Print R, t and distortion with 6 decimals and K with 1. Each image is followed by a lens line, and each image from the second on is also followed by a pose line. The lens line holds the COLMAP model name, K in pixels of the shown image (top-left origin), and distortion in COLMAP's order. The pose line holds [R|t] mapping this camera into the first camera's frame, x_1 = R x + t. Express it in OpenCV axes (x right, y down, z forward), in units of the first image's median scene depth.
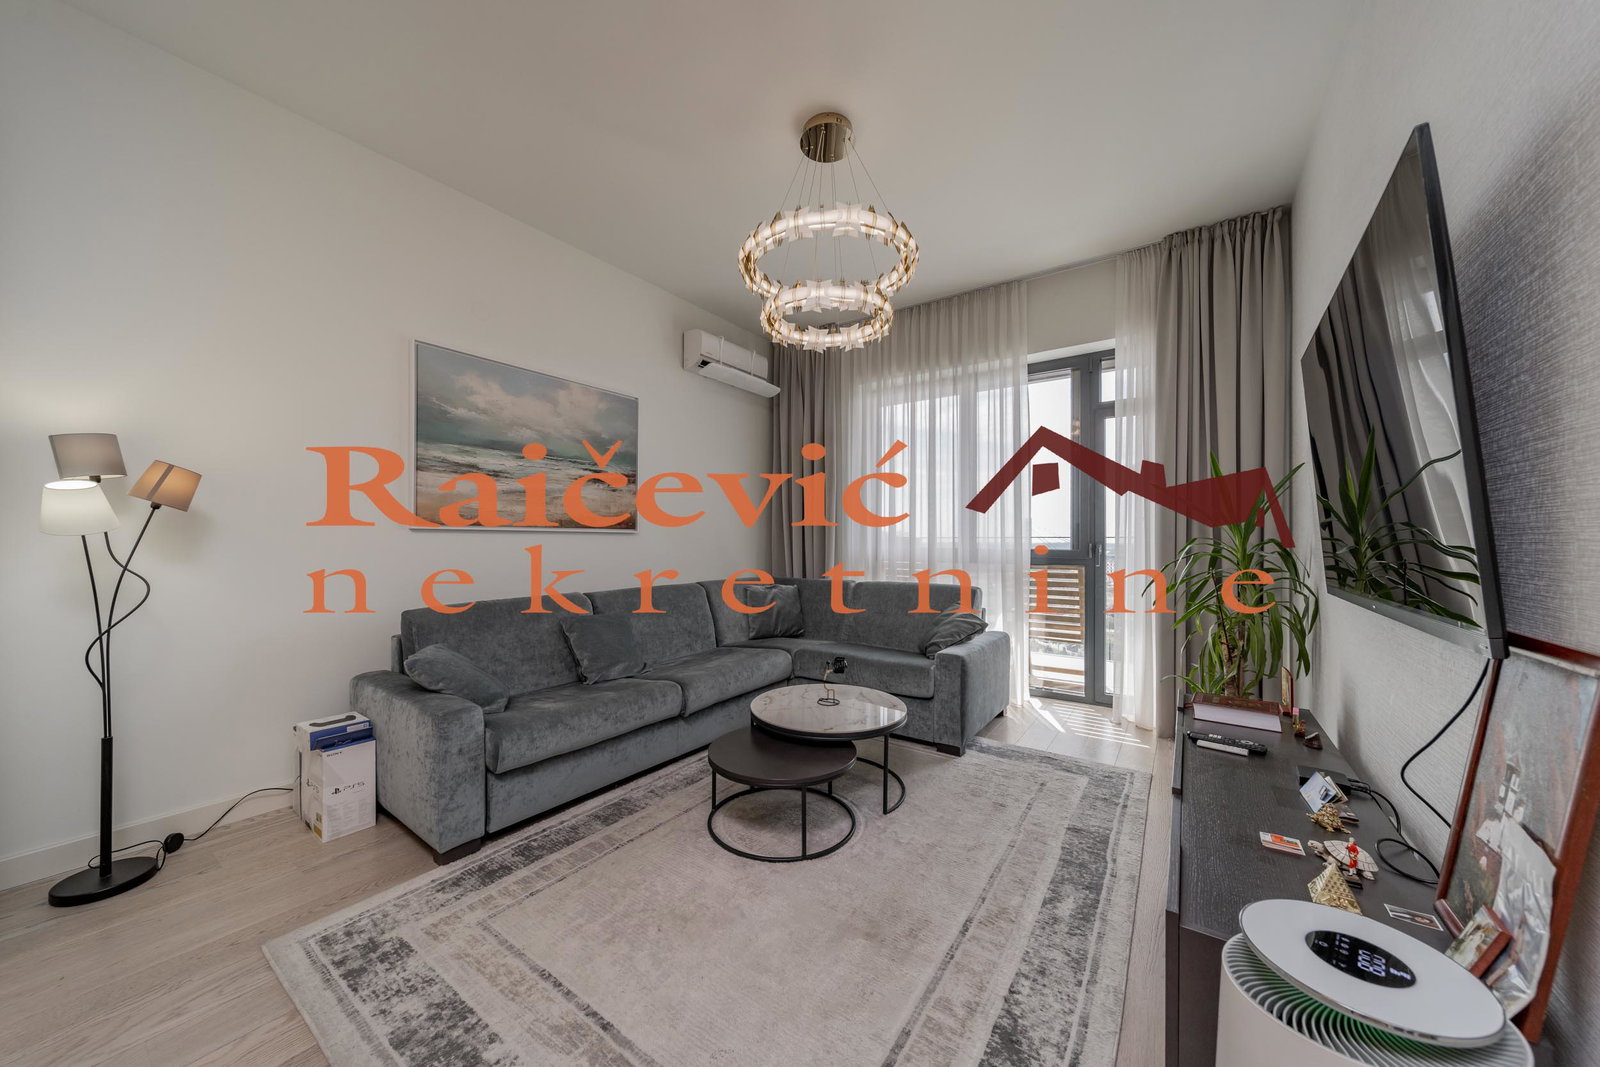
lens RADIAL K [[562.6, 0, 782.9], [0, 562.6, 533.0], [0, 0, 1]] dist [0.001745, -0.000335]
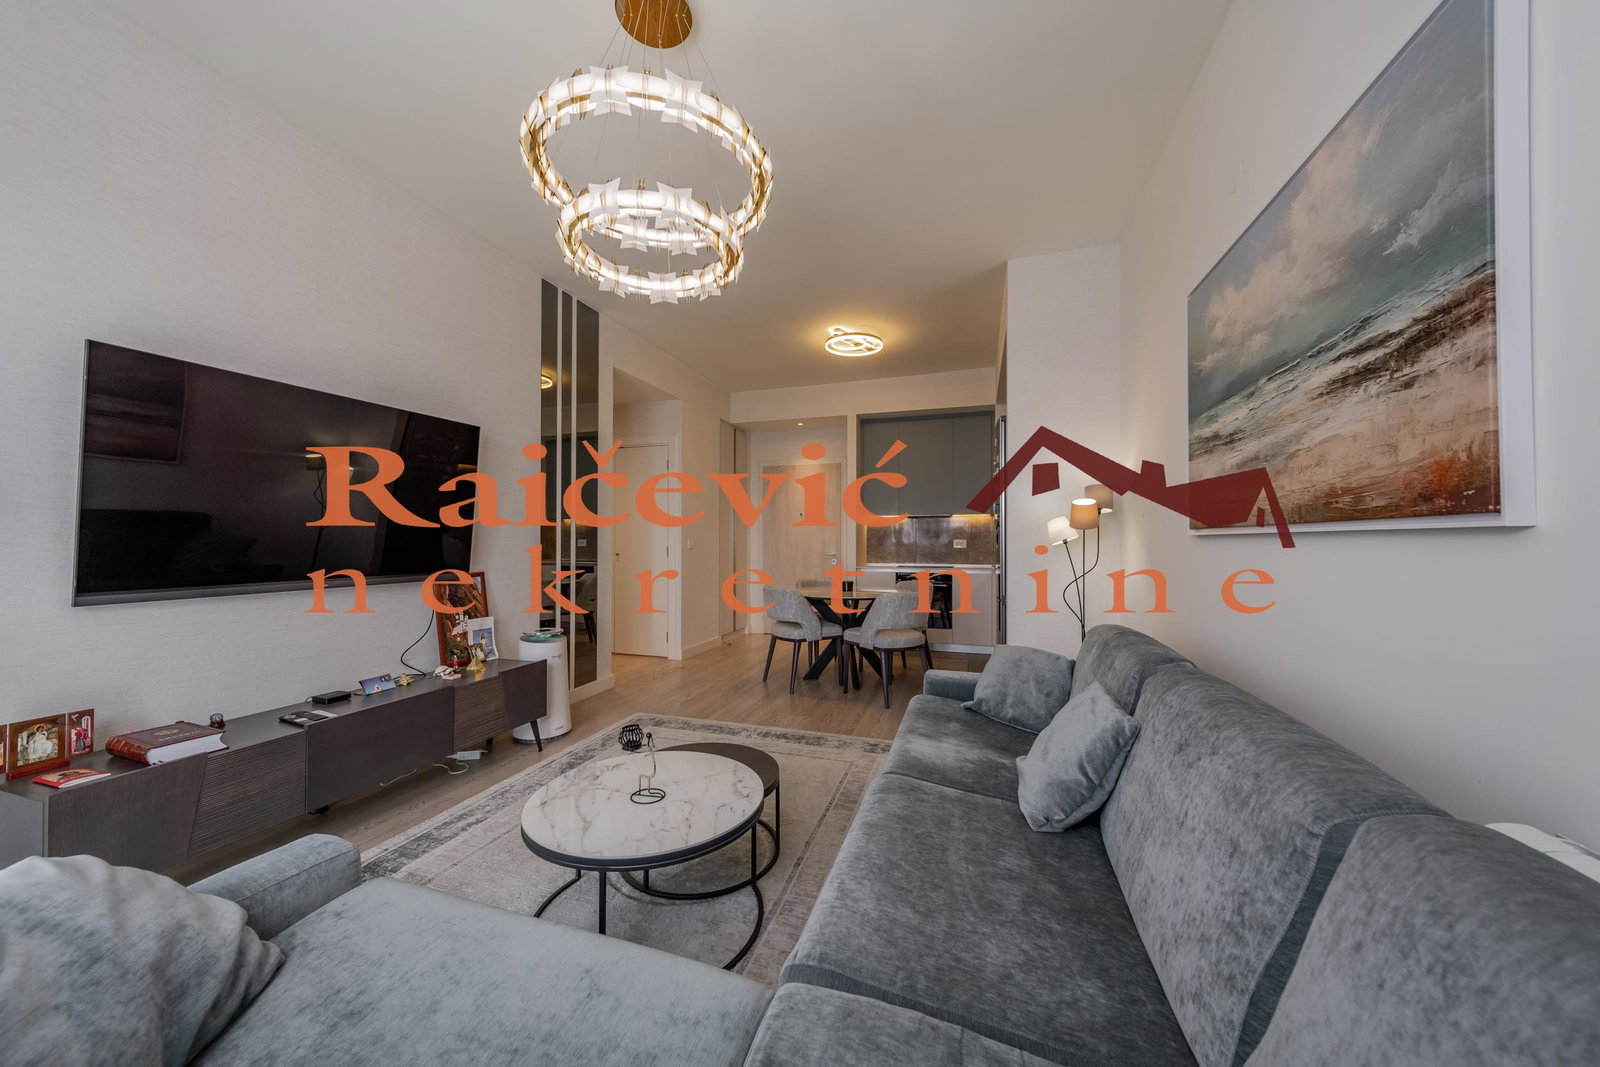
lens RADIAL K [[562.6, 0, 796.8], [0, 562.6, 537.3], [0, 0, 1]] dist [0.001745, -0.000335]
pose [[-0.948316, -0.007281, -0.317244, 0.098356], [0.000341, 0.999713, -0.023961, 0.011078], [0.317328, -0.022831, -0.948041, 1.301809]]
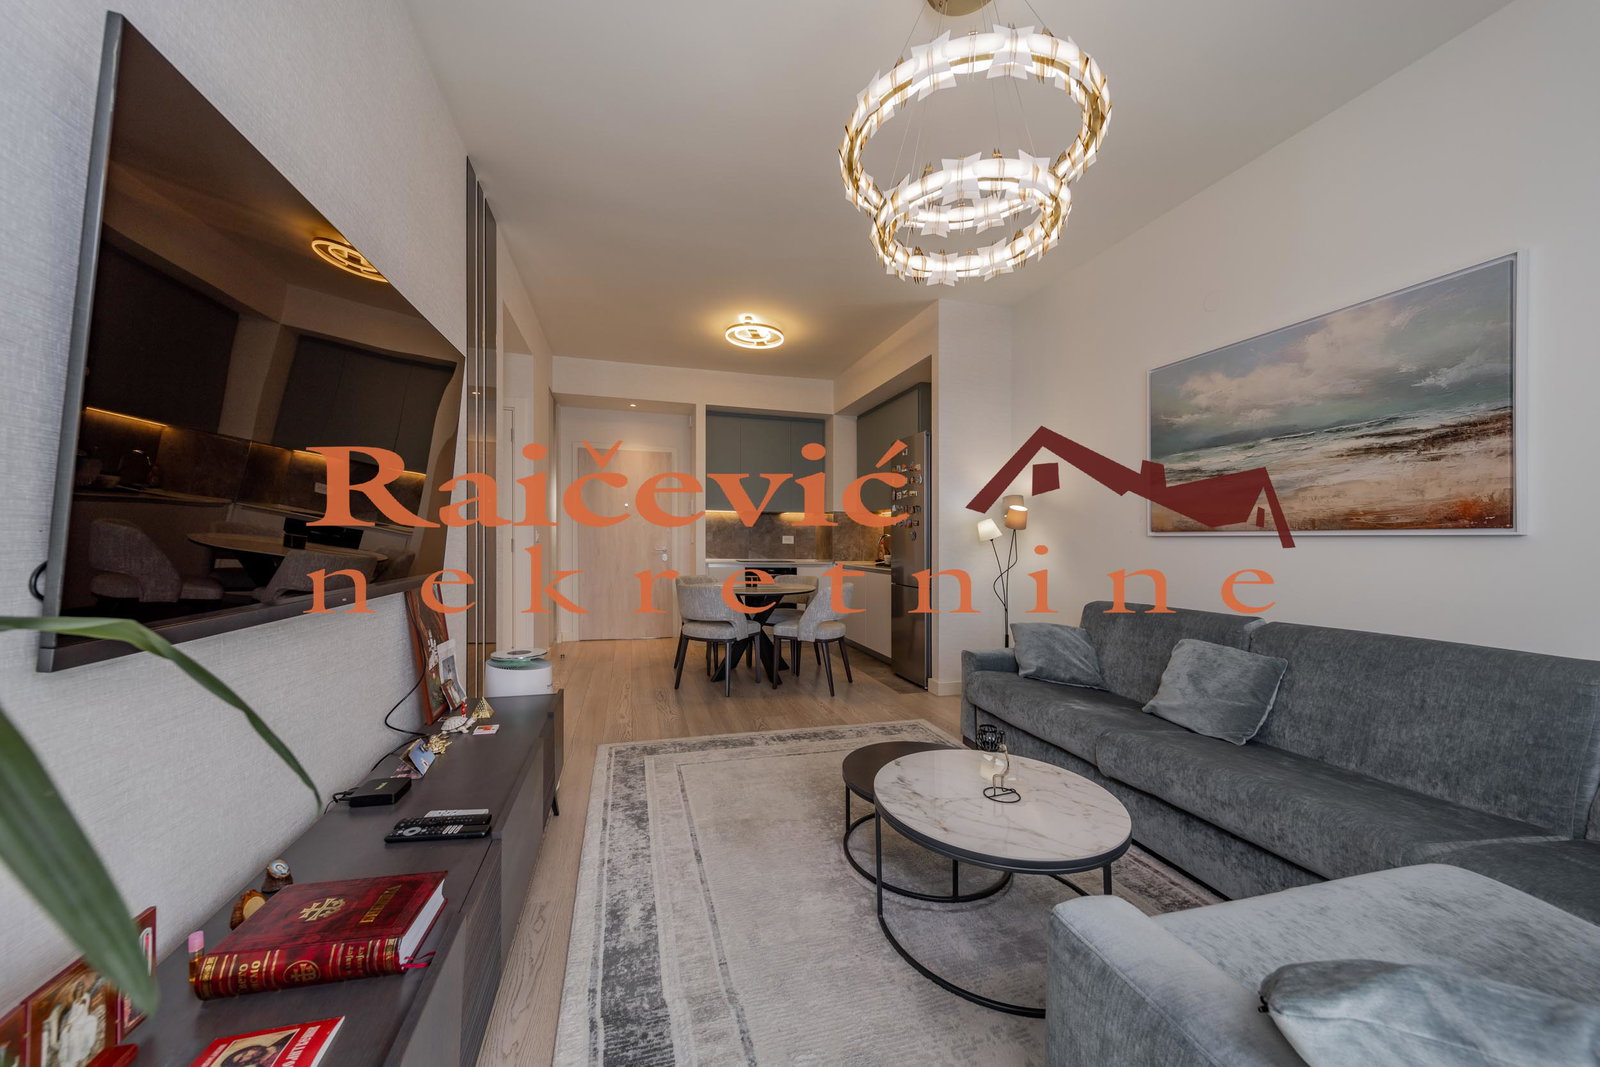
lens RADIAL K [[562.6, 0, 797.9], [0, 562.6, 540.6], [0, 0, 1]] dist [0.001745, -0.000335]
pose [[-0.610455, -0.009798, -0.791990, 0.568651], [-0.002106, 0.999940, -0.010747, 0.012857], [0.792048, -0.004893, -0.610439, 0.935590]]
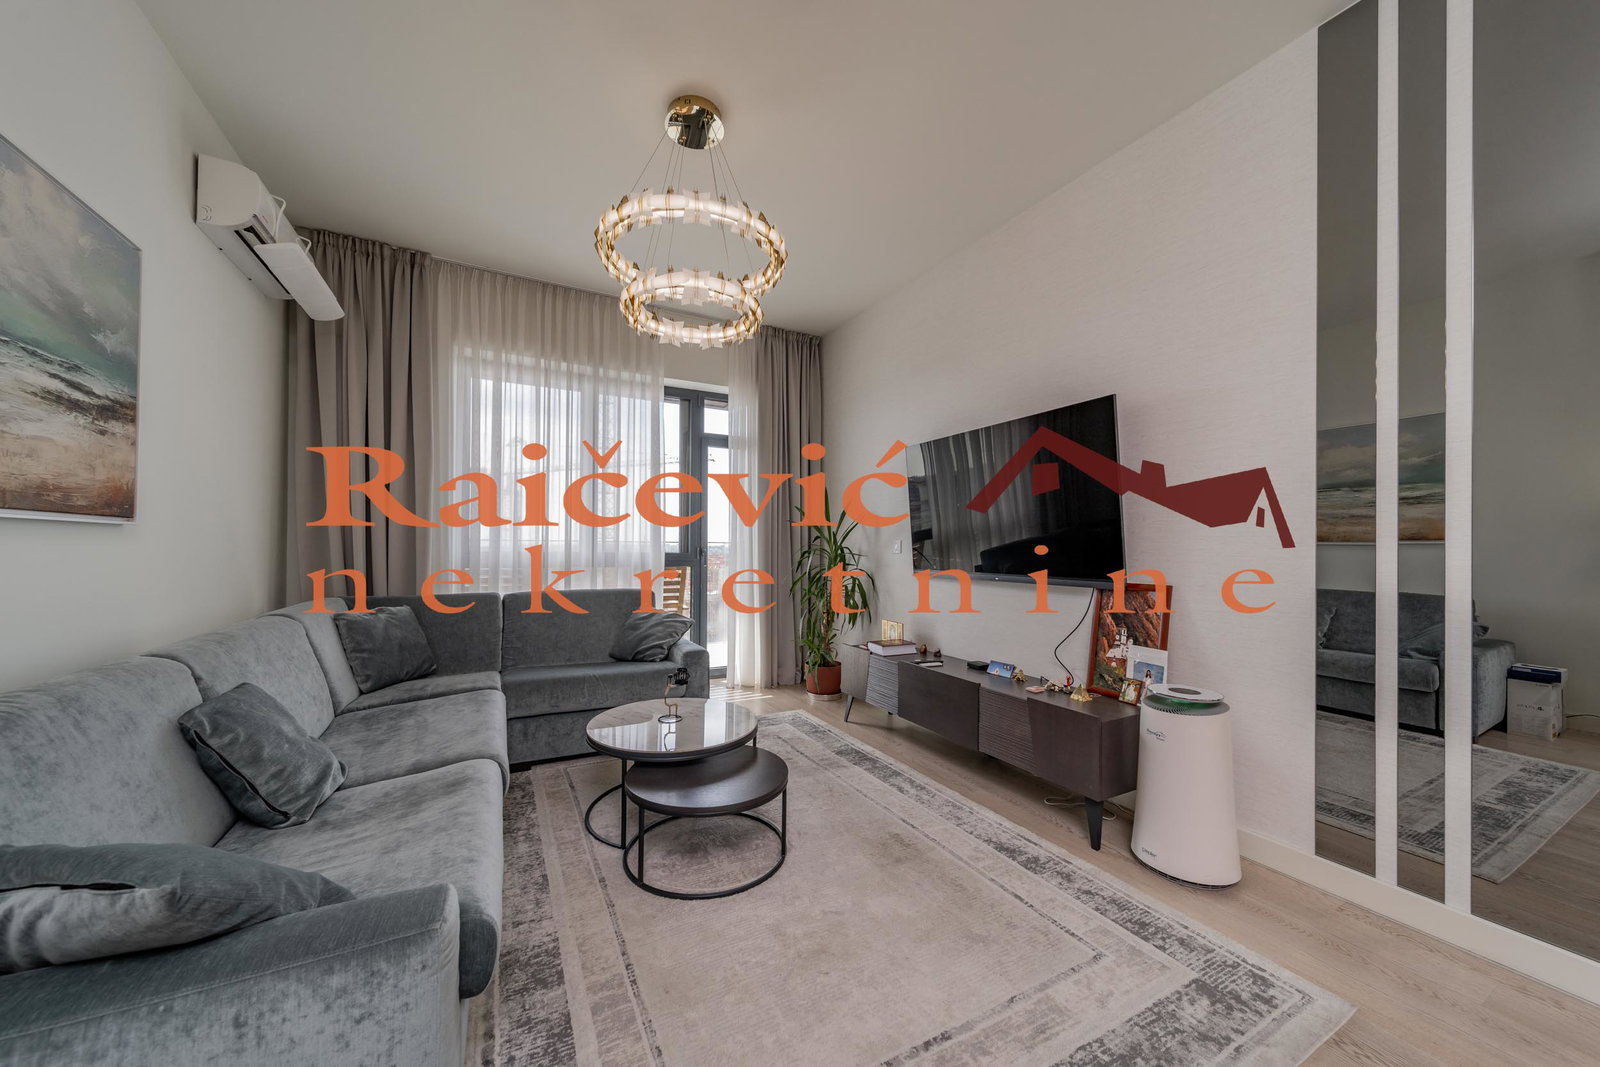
lens RADIAL K [[562.6, 0, 800.5], [0, 562.6, 538.2], [0, 0, 1]] dist [0.001745, -0.000335]
pose [[0.438704, 0.016027, 0.898489, -0.514363], [-0.020959, 0.999751, -0.007600, 0.003076], [-0.898387, -0.015498, 0.438931, 0.311161]]
